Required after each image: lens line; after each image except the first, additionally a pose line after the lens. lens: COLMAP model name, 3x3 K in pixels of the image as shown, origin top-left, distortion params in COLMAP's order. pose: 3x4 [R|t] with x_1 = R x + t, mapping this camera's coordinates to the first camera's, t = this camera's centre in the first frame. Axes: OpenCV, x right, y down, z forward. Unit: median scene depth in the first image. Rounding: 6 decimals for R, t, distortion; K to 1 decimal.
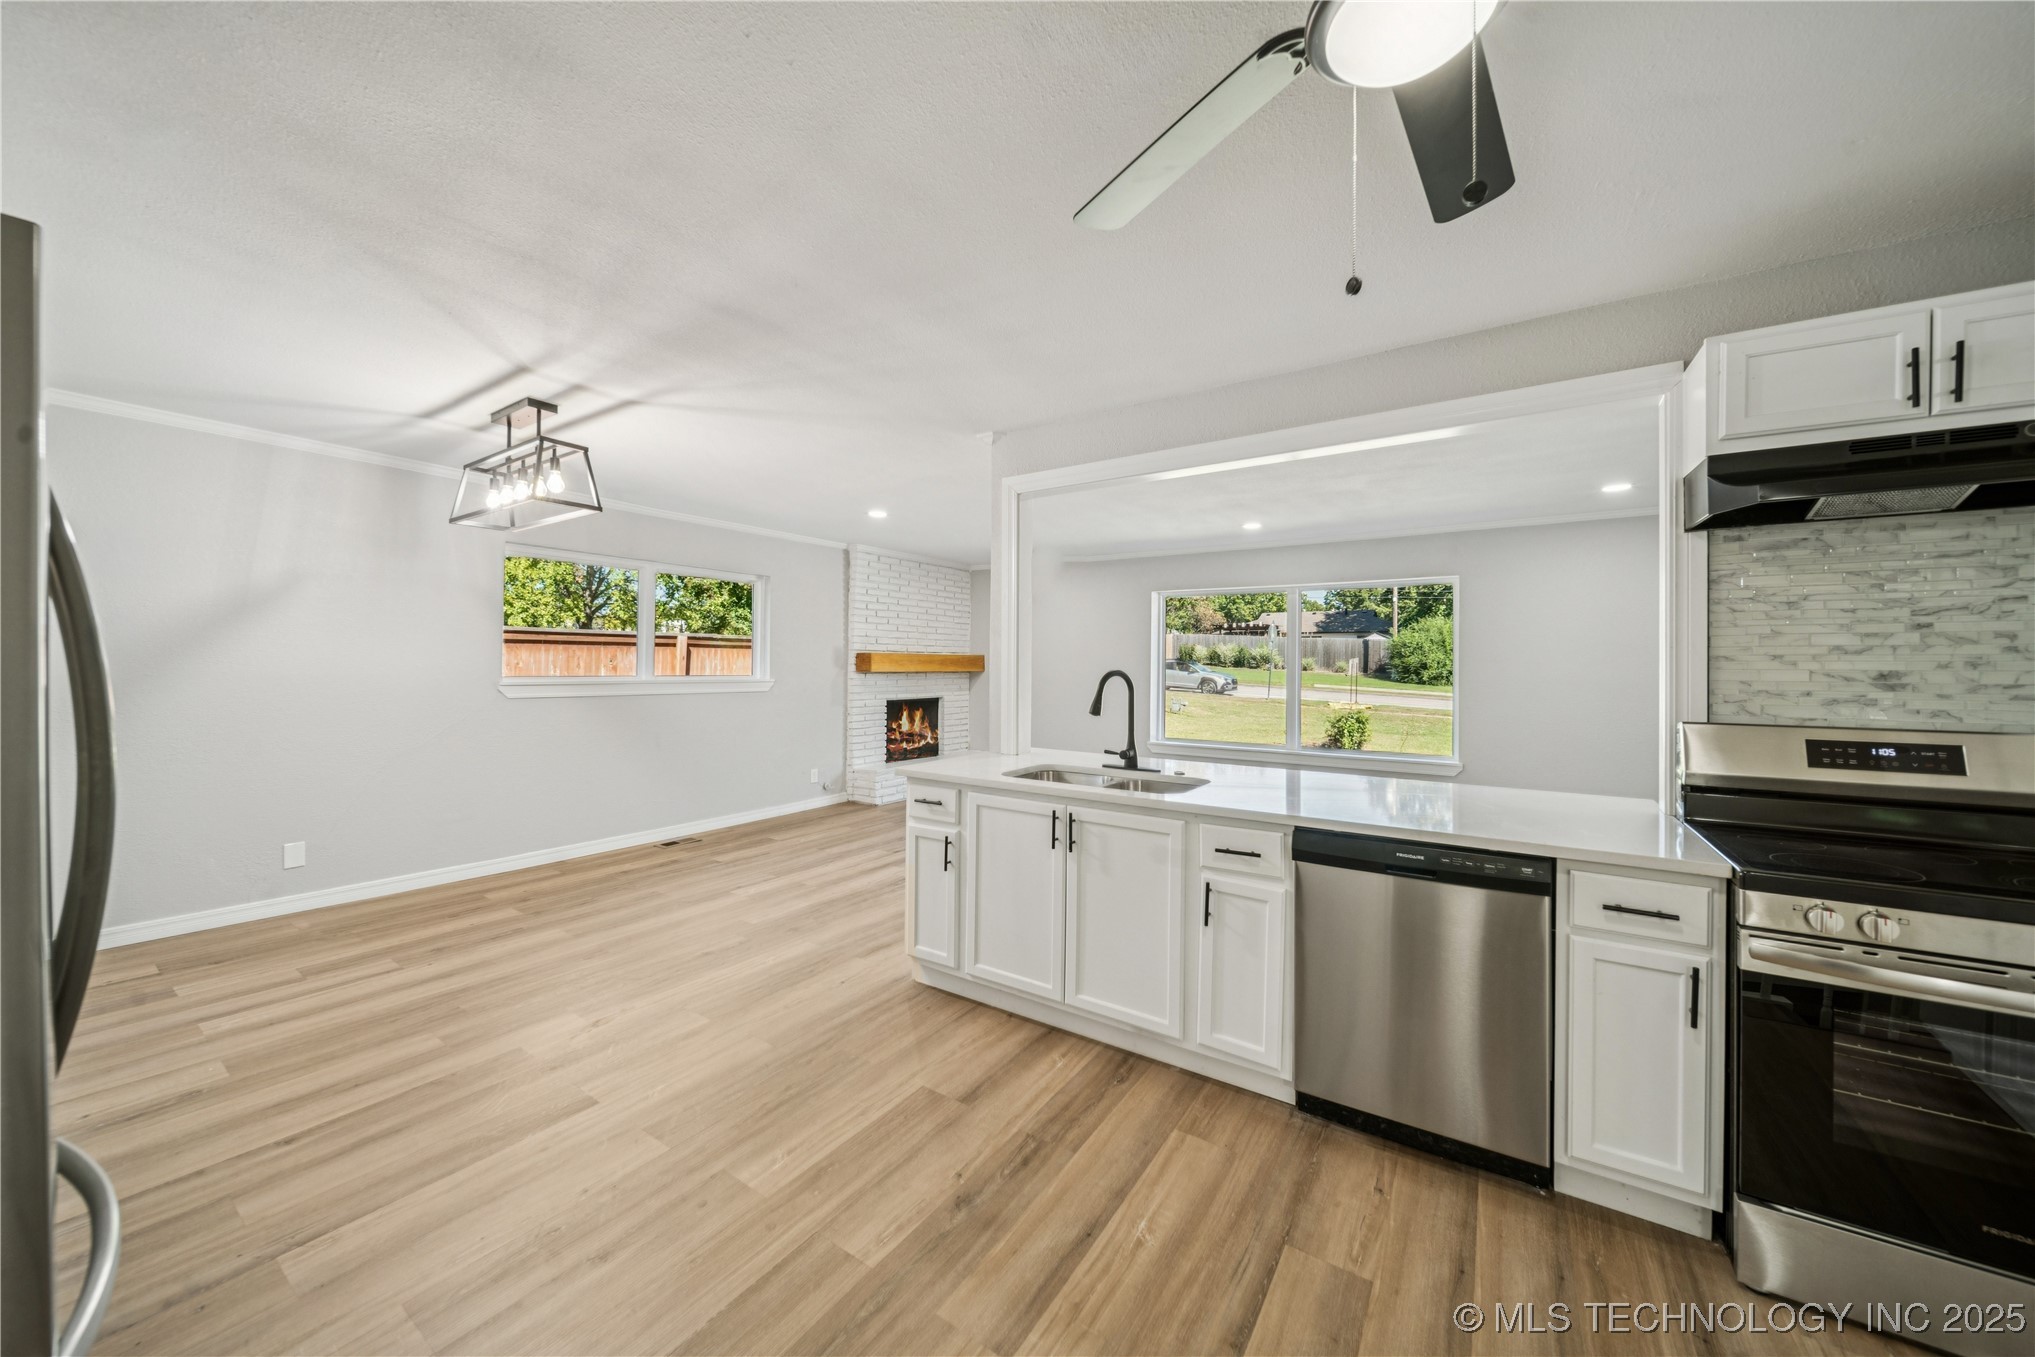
lens RADIAL K [[722.0, 0, 991.3], [0, 722.0, 661.1], [0, 0, 1]] dist [0.000079, -0.002163]
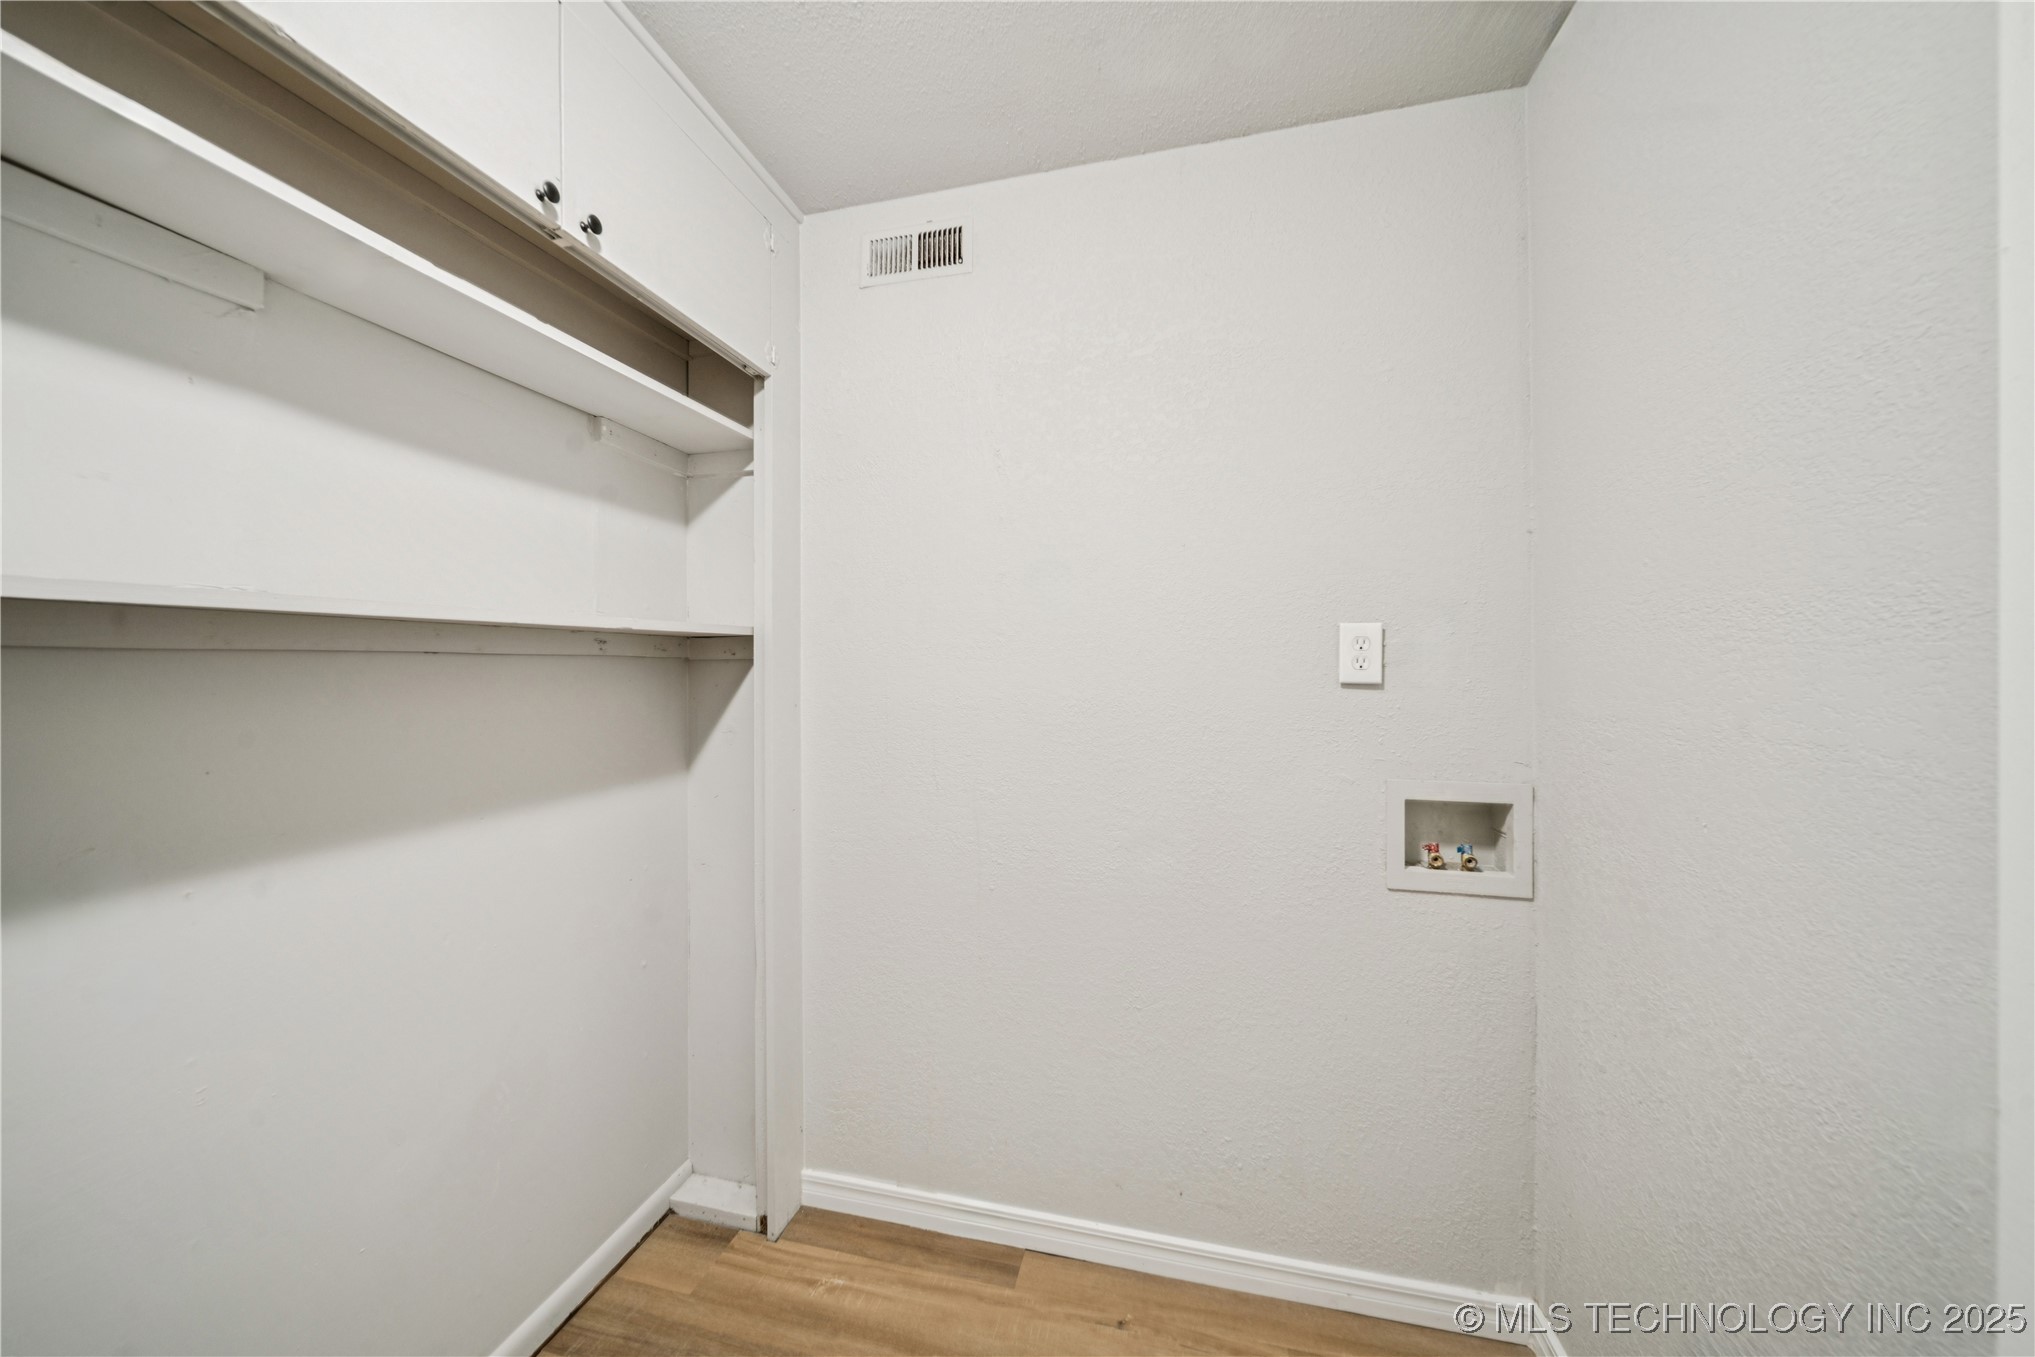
lens RADIAL K [[722.0, 0, 1014.5], [0, 722.0, 670.6], [0, 0, 1]] dist [0.000079, -0.002163]
pose [[0.373616, -0.000128, -0.927583, 0.790997], [0.003087, 0.999995, 0.001105, 0.003545], [0.927578, -0.003277, 0.373615, 0.600909]]
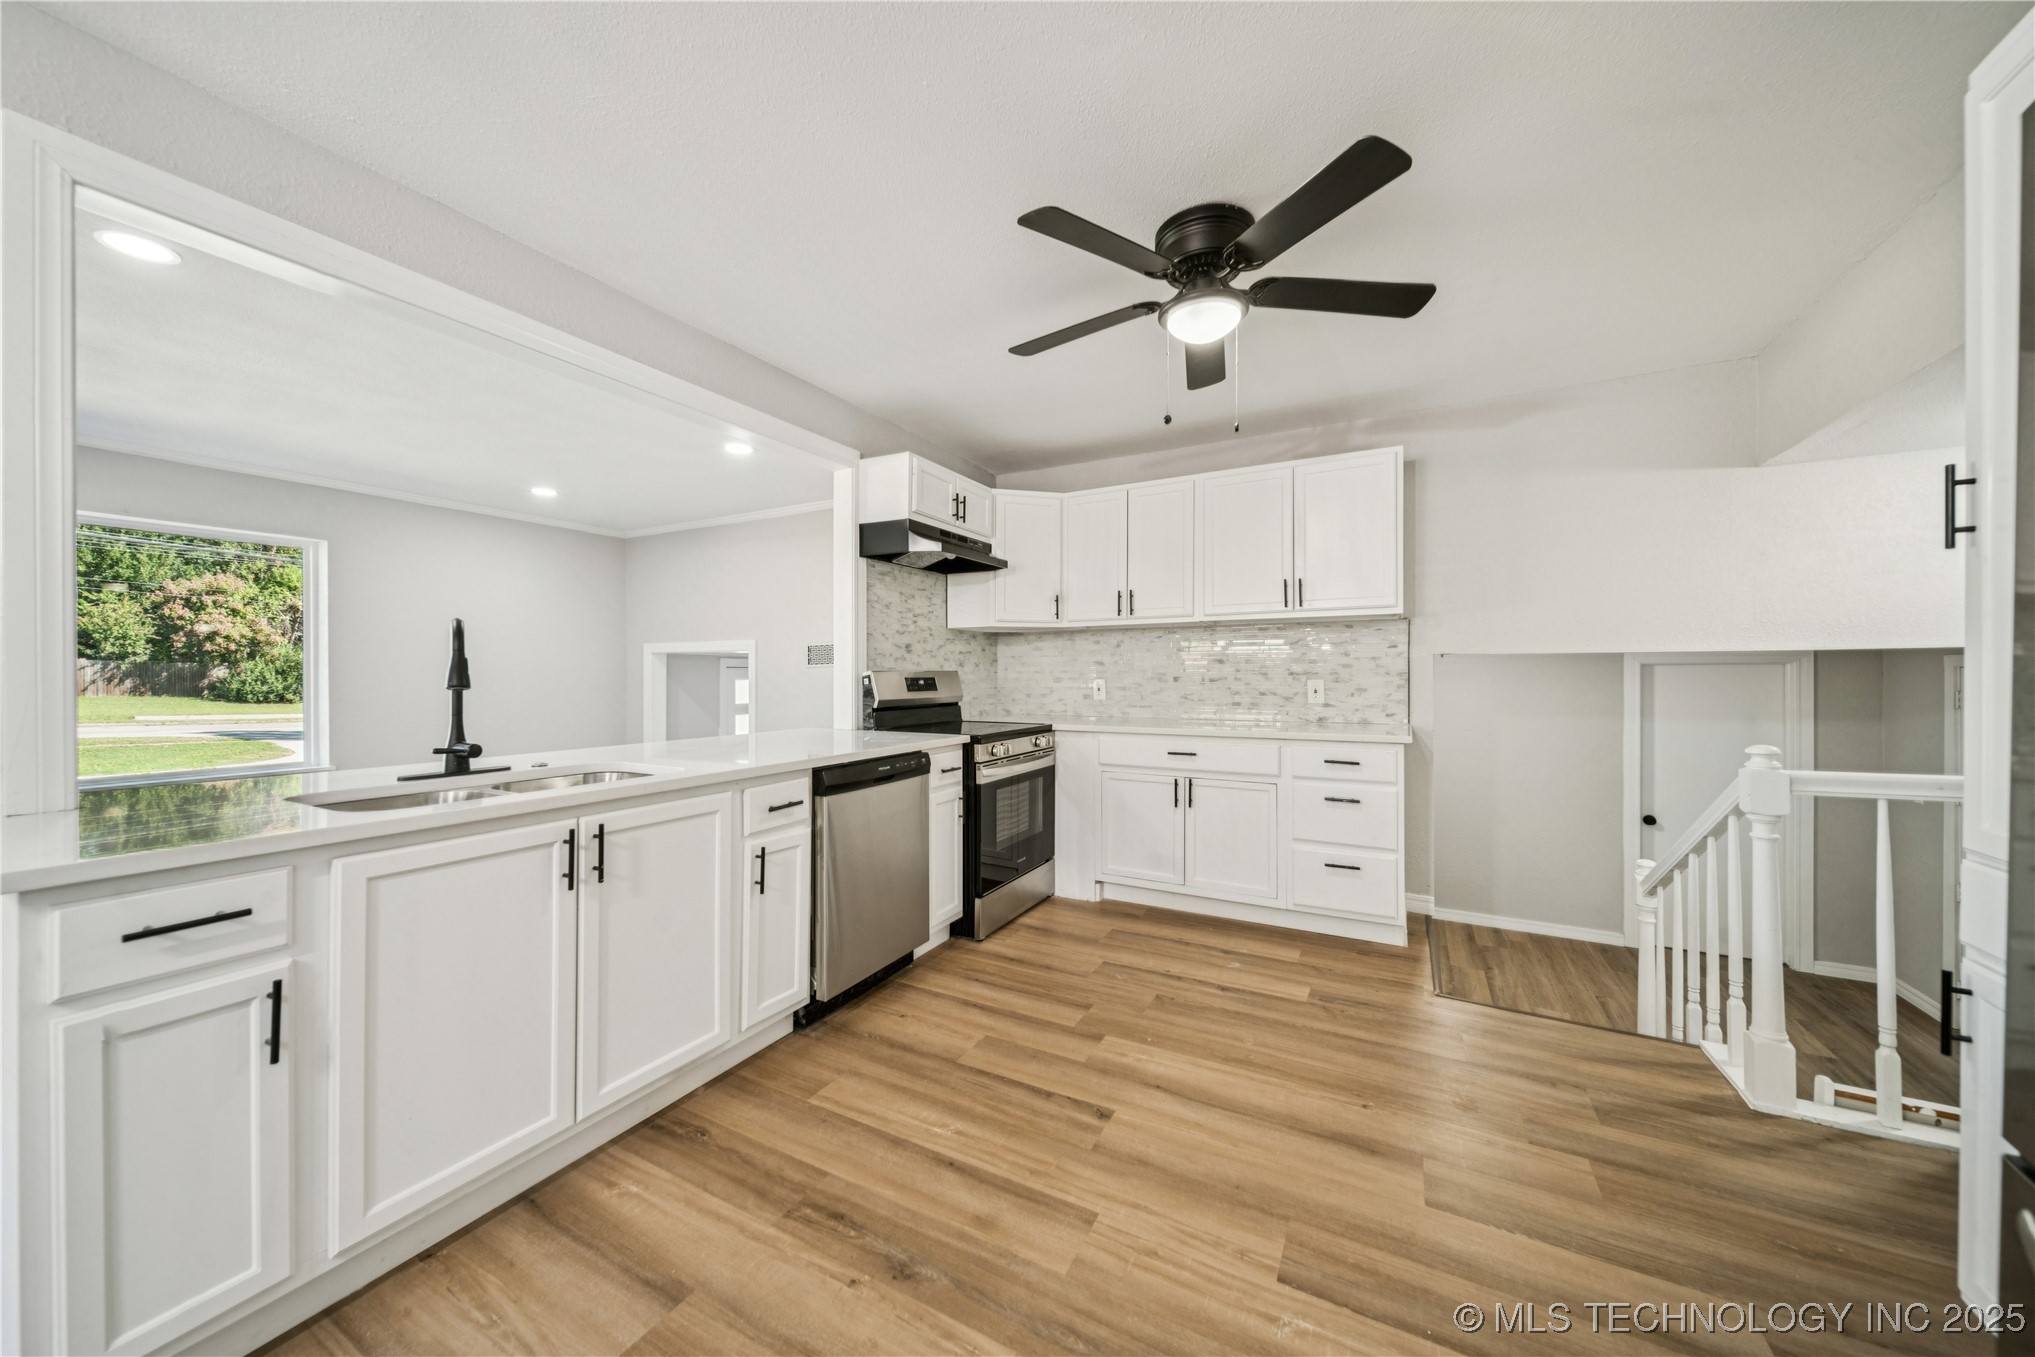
lens RADIAL K [[722.0, 0, 1006.6], [0, 722.0, 682.6], [0, 0, 1]] dist [0.000079, -0.002163]
pose [[-0.108914, -0.014845, 0.993940, -0.593070], [-0.001144, 0.999890, 0.014808, 0.069754], [-0.994051, 0.000475, -0.108919, 0.702335]]
